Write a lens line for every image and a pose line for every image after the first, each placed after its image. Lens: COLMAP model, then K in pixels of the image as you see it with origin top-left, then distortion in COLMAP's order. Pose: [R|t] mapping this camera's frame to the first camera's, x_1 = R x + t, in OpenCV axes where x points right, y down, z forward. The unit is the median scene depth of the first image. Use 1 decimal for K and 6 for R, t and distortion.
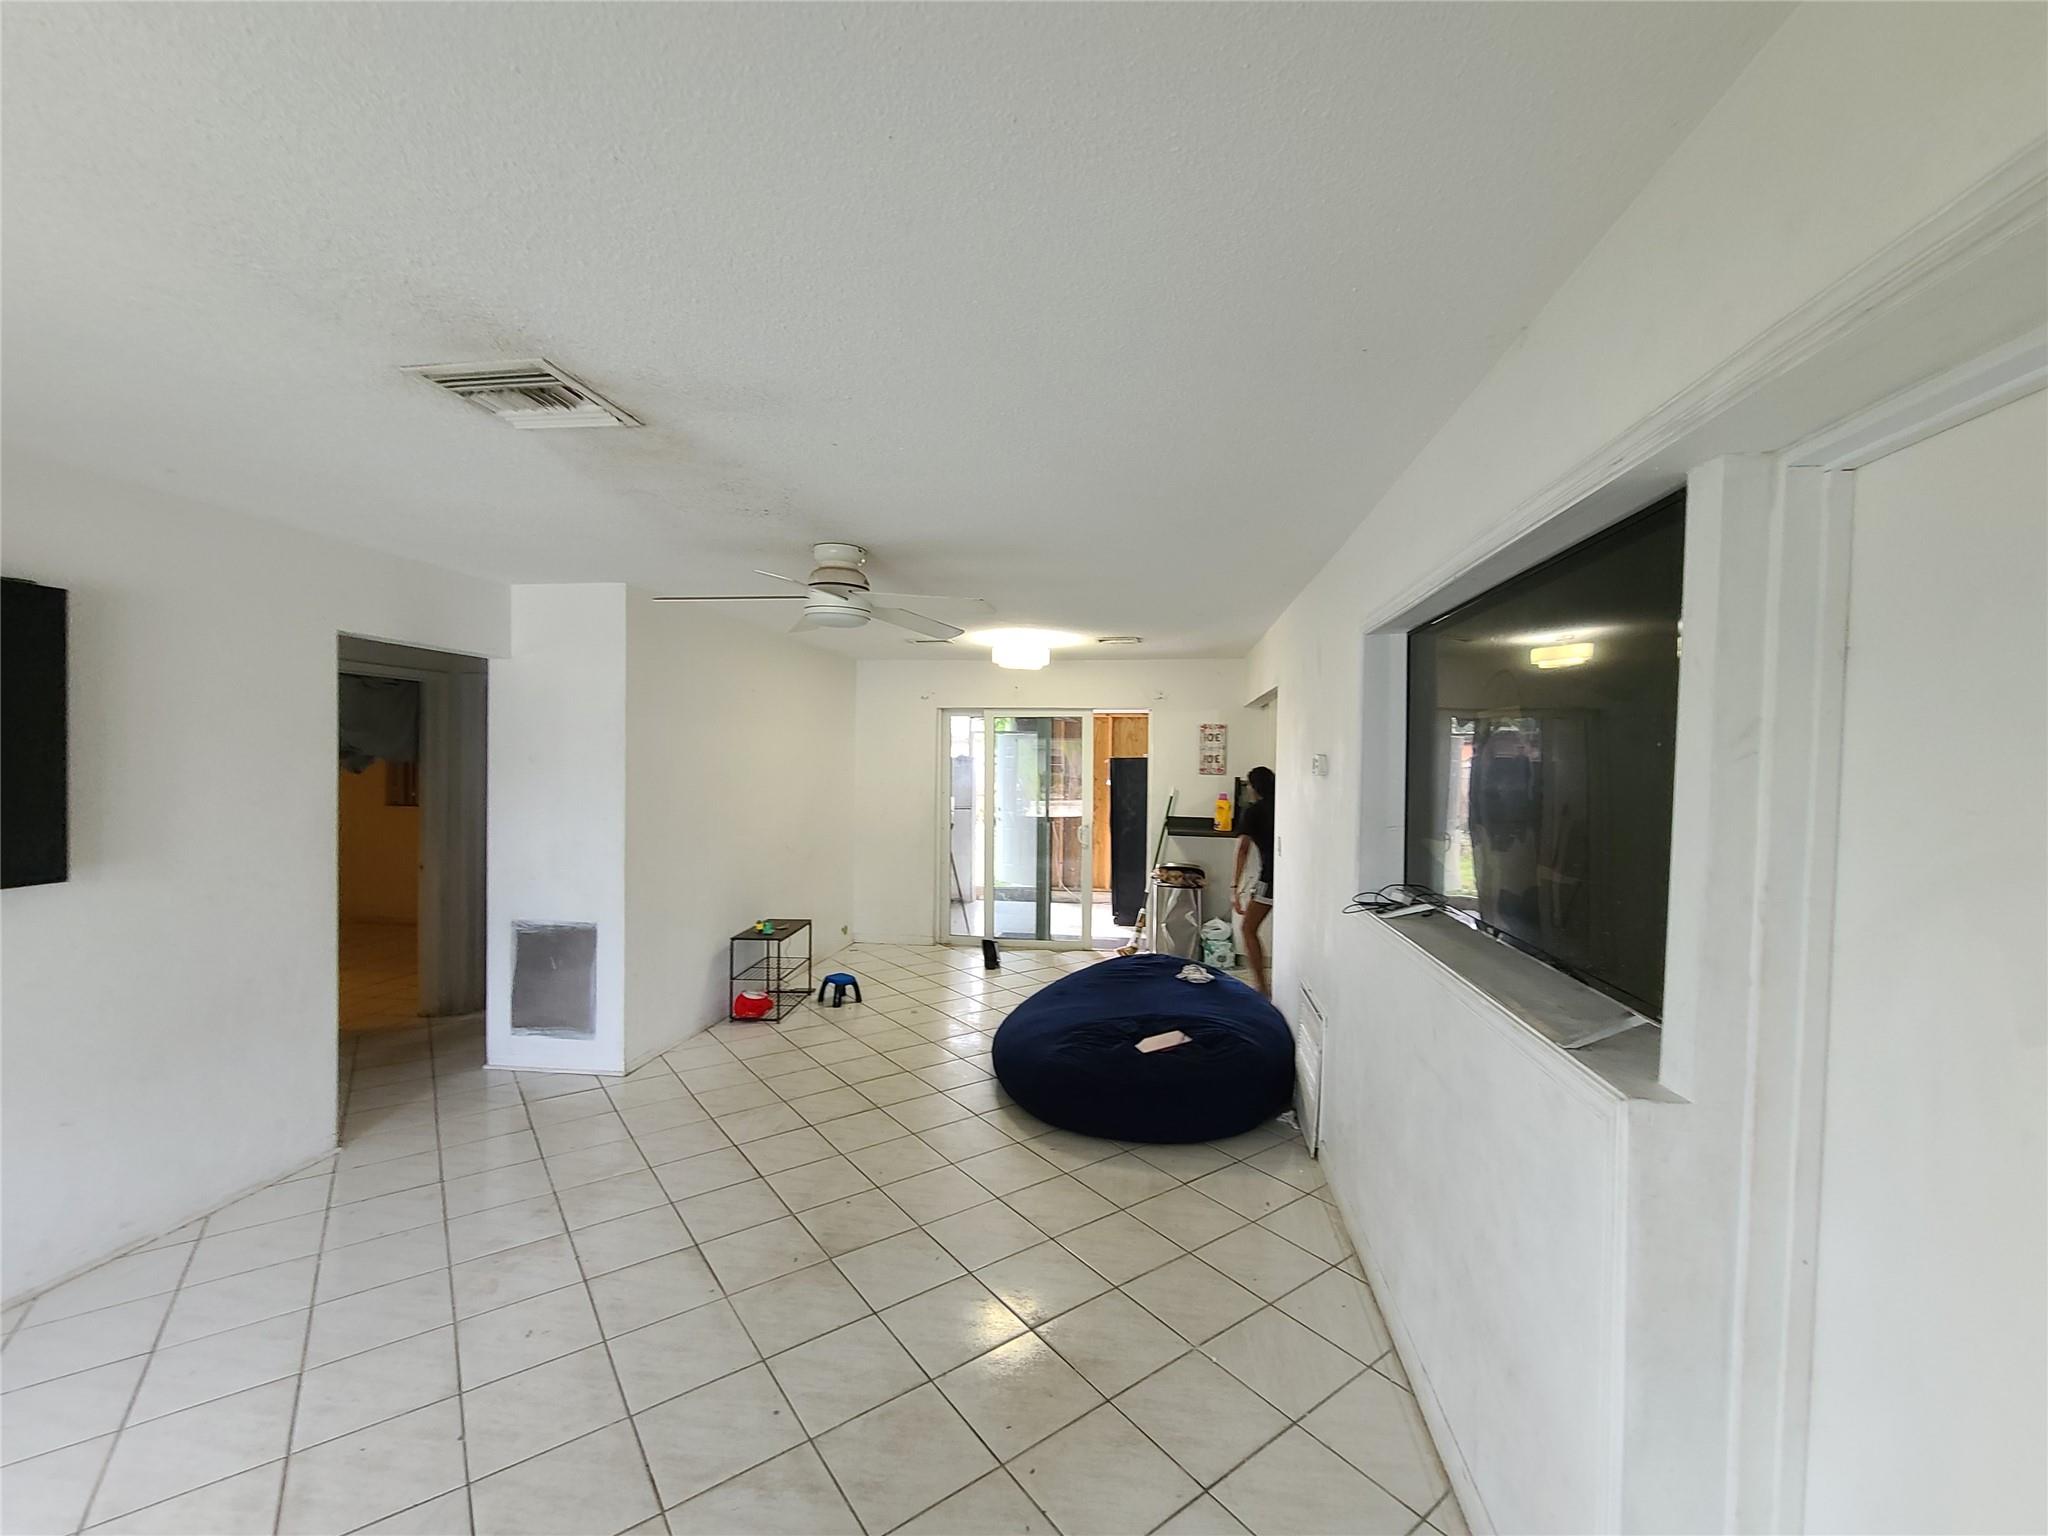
lens RADIAL K [[838.5, 0, 1024.0], [0, 838.5, 768.0], [0, 0, 1]] dist [0.025016, -0.008482]
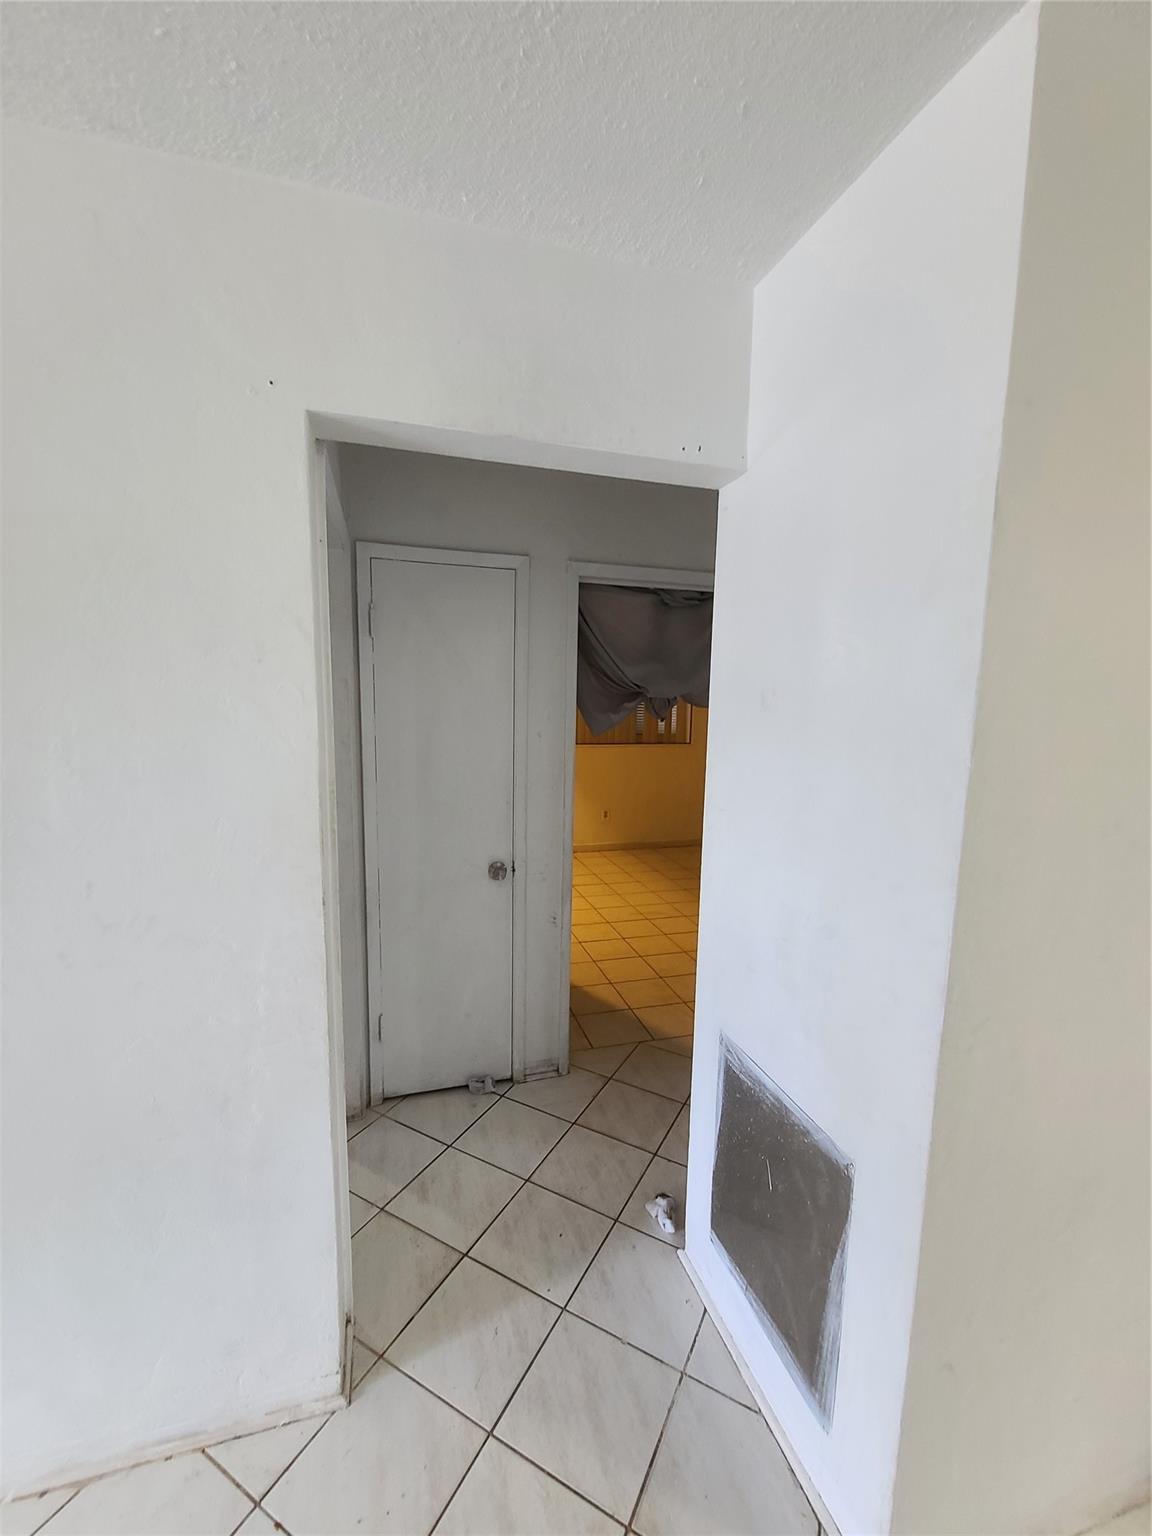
lens RADIAL K [[628.9, 0, 557.3], [0, 628.9, 779.5], [0, 0, 1]] dist [0.025016, -0.008482]
pose [[0.416853, 0.108307, -0.902498, -0.472152], [-0.017037, 0.993632, 0.111374, -0.002869], [0.908814, -0.031051, 0.416044, 1.100108]]
